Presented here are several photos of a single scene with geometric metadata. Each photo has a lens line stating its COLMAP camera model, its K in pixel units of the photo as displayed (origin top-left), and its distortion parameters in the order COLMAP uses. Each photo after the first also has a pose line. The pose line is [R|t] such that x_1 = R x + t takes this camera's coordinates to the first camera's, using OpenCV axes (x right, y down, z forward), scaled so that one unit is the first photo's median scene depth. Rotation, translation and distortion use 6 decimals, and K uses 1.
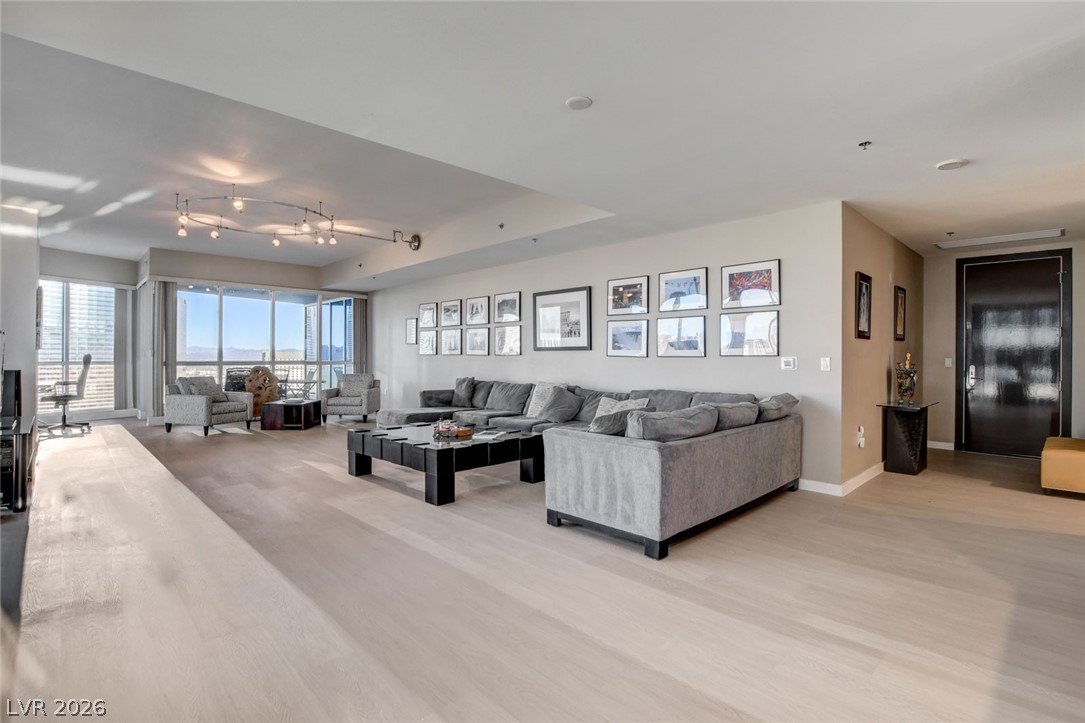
lens RADIAL K [[510.1, 0, 524.1], [0, 510.1, 357.8], [0, 0, 1]] dist [-0.025877, -0.002708]
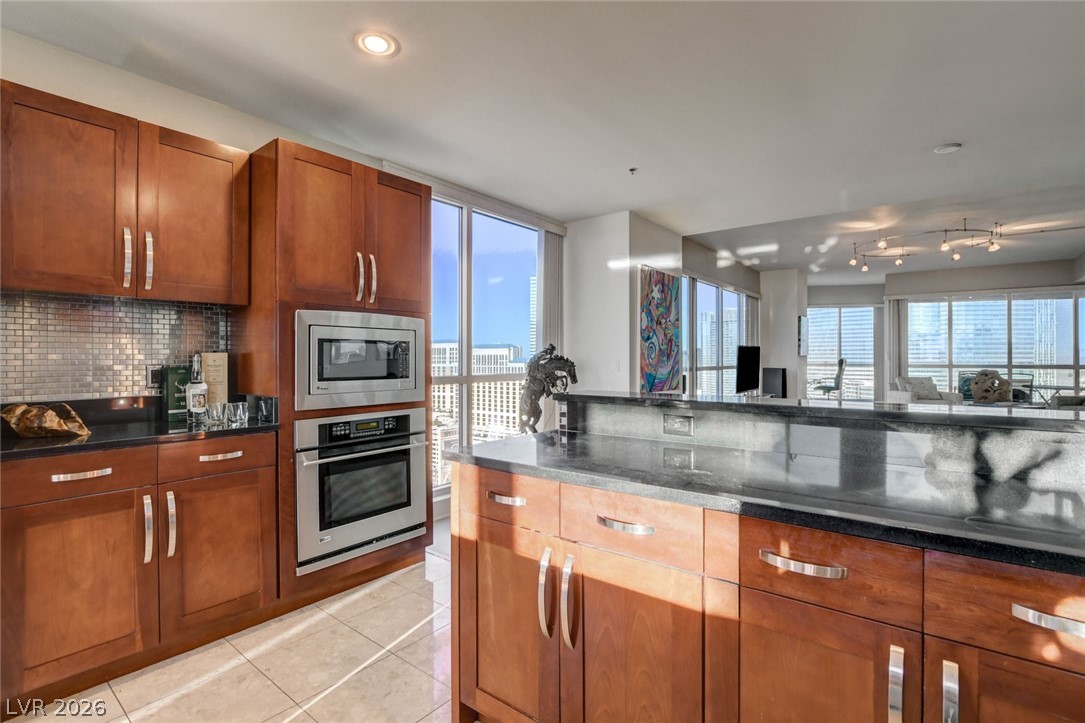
lens RADIAL K [[510.1, 0, 534.6], [0, 510.1, 363.6], [0, 0, 1]] dist [-0.025877, -0.002708]
pose [[0.125045, 0.003834, -0.992144, 0.440868], [-0.000184, 0.999993, 0.003841, 0.001557], [0.992151, -0.000298, 0.125045, -0.046036]]
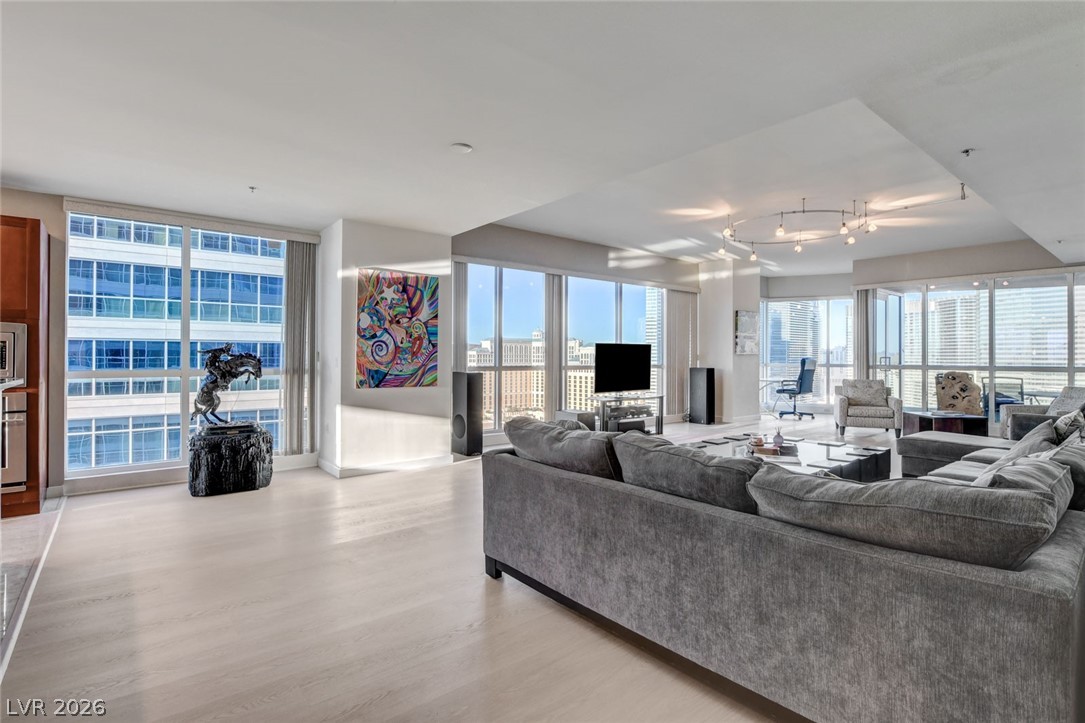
lens RADIAL K [[536.7, 0, 551.6], [0, 536.7, 352.3], [0, 0, 1]] dist [-0.023780, 0.000794]
pose [[-0.091361, -0.014798, -0.995708, 0.513802], [-0.006294, 0.999878, -0.014283, 0.001567], [0.995798, 0.004962, -0.091443, 0.491514]]
